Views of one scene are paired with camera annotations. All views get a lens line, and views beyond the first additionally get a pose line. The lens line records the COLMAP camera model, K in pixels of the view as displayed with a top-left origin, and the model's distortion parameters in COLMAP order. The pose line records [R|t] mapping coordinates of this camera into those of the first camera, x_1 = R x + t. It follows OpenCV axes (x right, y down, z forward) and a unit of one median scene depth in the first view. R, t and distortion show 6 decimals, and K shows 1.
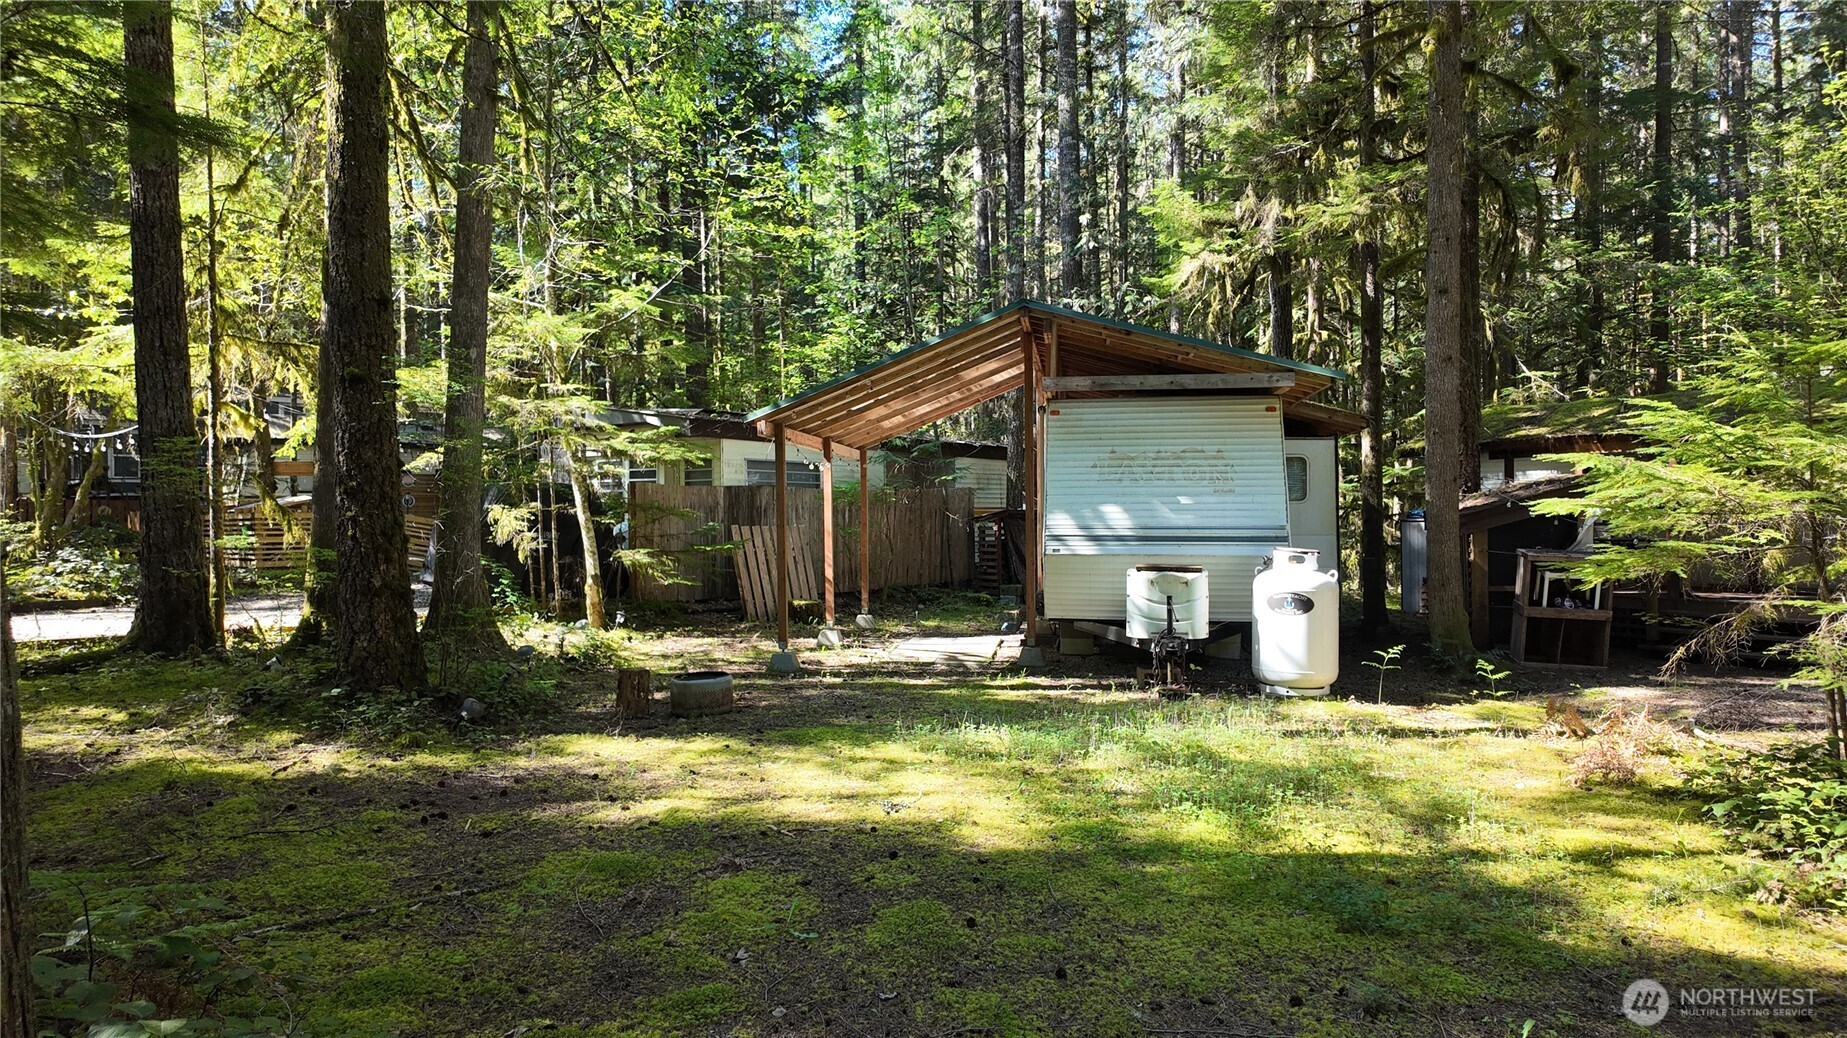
lens RADIAL K [[1073.6, 0, 922.5], [0, 1073.6, 520.9], [0, 0, 1]] dist [0.062770, -0.053937]
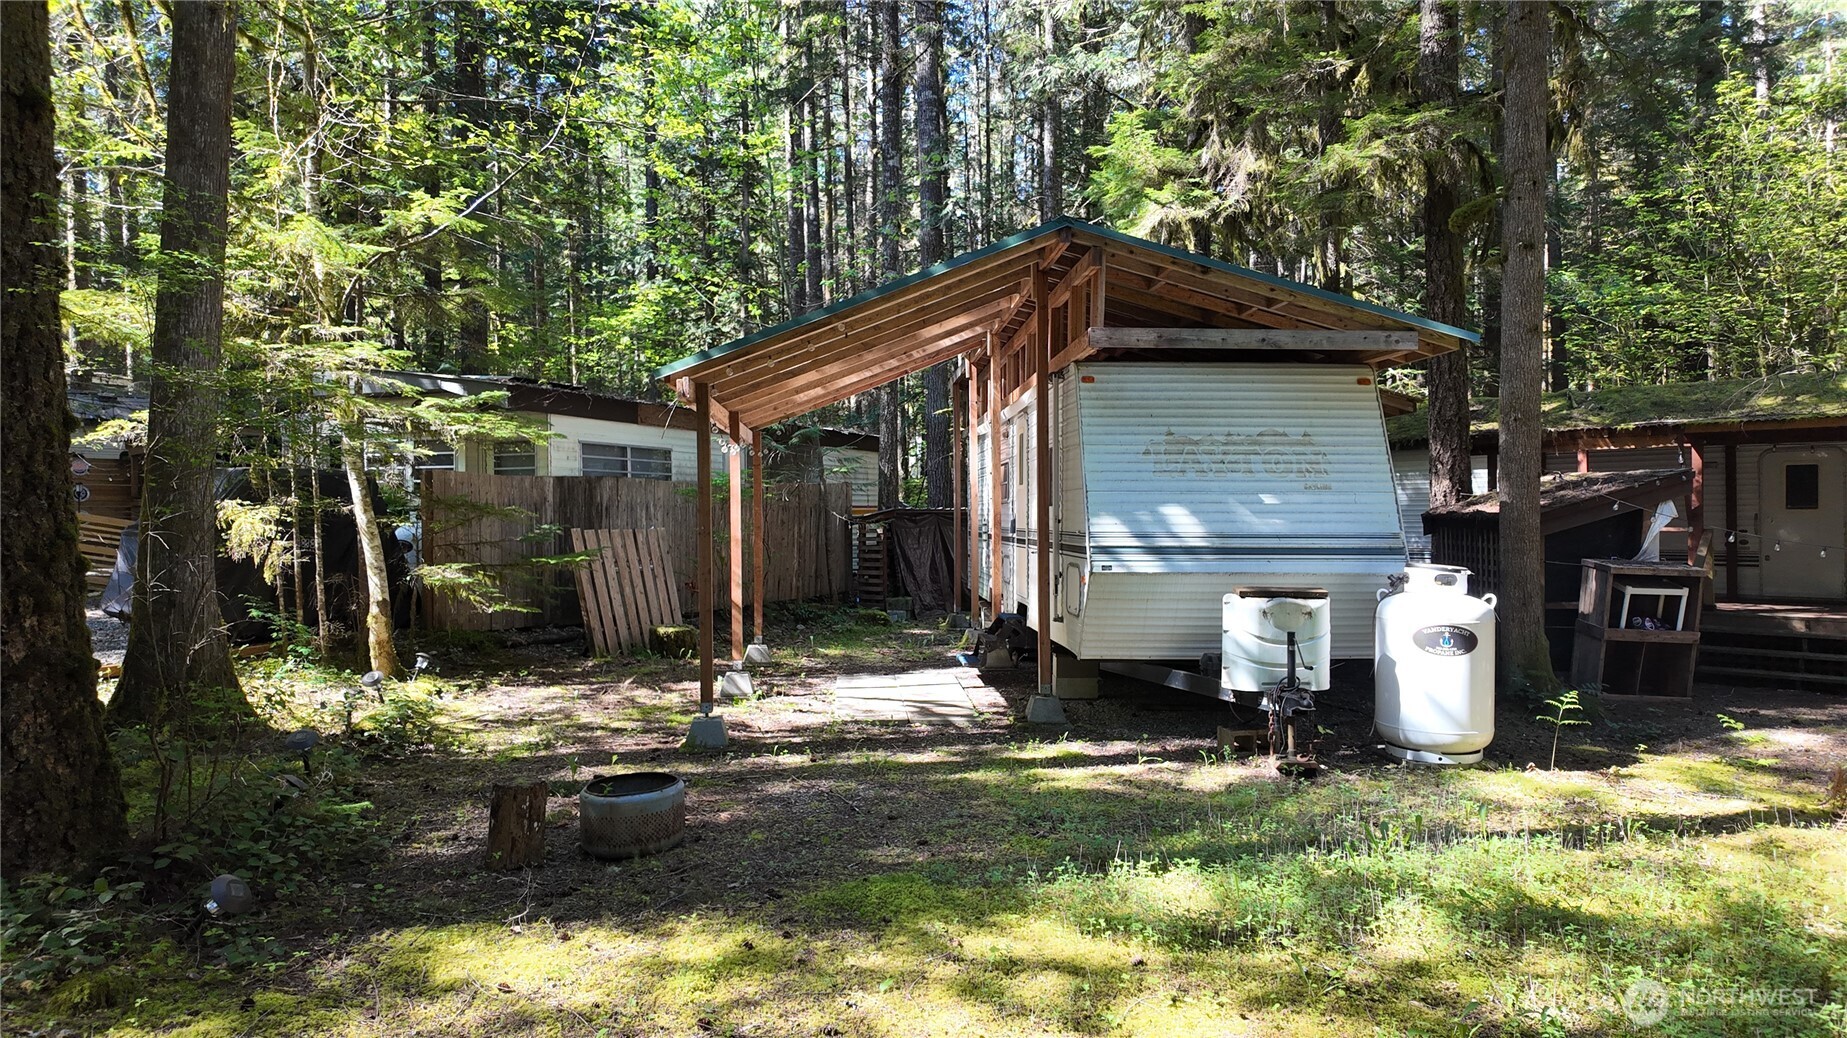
lens RADIAL K [[1092.2, 0, 932.0], [0, 1092.2, 519.0], [0, 0, 1]] dist [0.009460, -0.000907]
pose [[0.976106, 0.001861, 0.217285, -0.126997], [-0.001972, 0.999998, 0.000295, -0.004542], [-0.217284, -0.000717, 0.976108, 0.263494]]
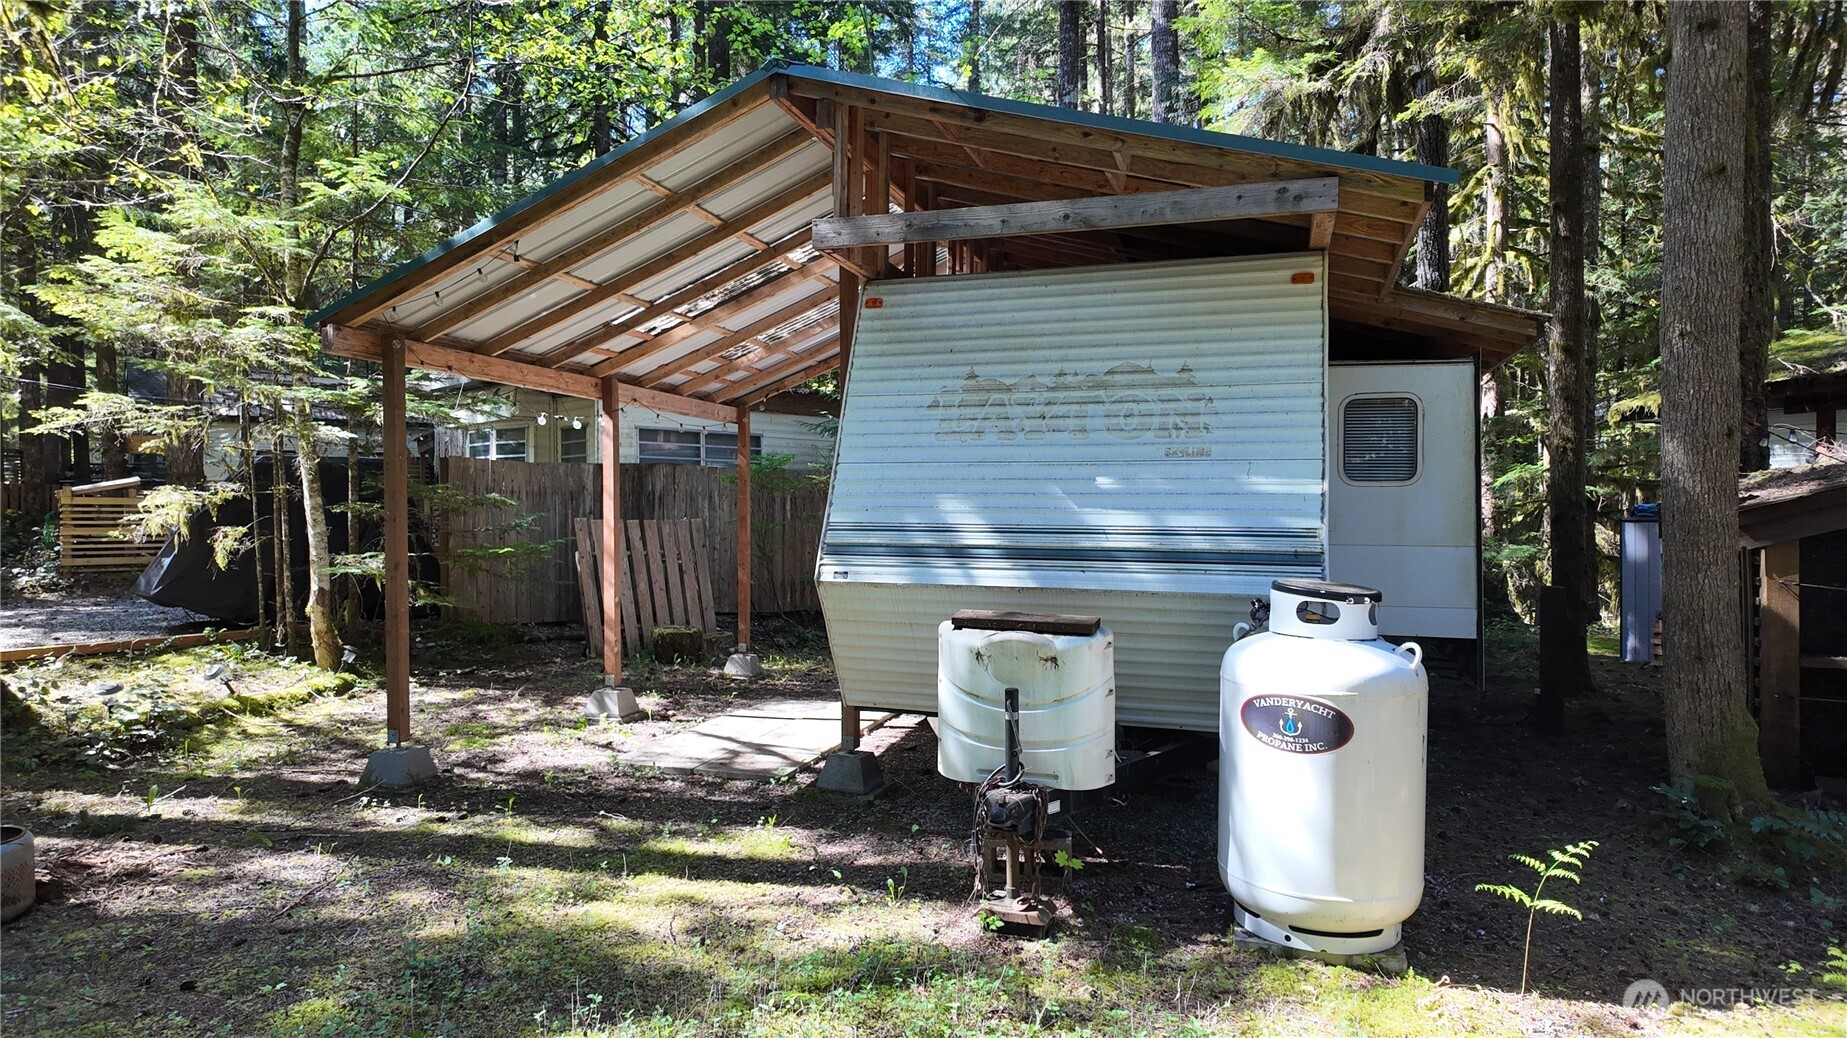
lens RADIAL K [[1084.8, 0, 930.2], [0, 1084.8, 525.3], [0, 0, 1]] dist [0.051645, 0.000427]
pose [[0.989078, 0.010878, -0.146991, 0.202254], [-0.009674, 0.999914, 0.008907, 0.000191], [0.147075, -0.007387, 0.989098, 0.438236]]
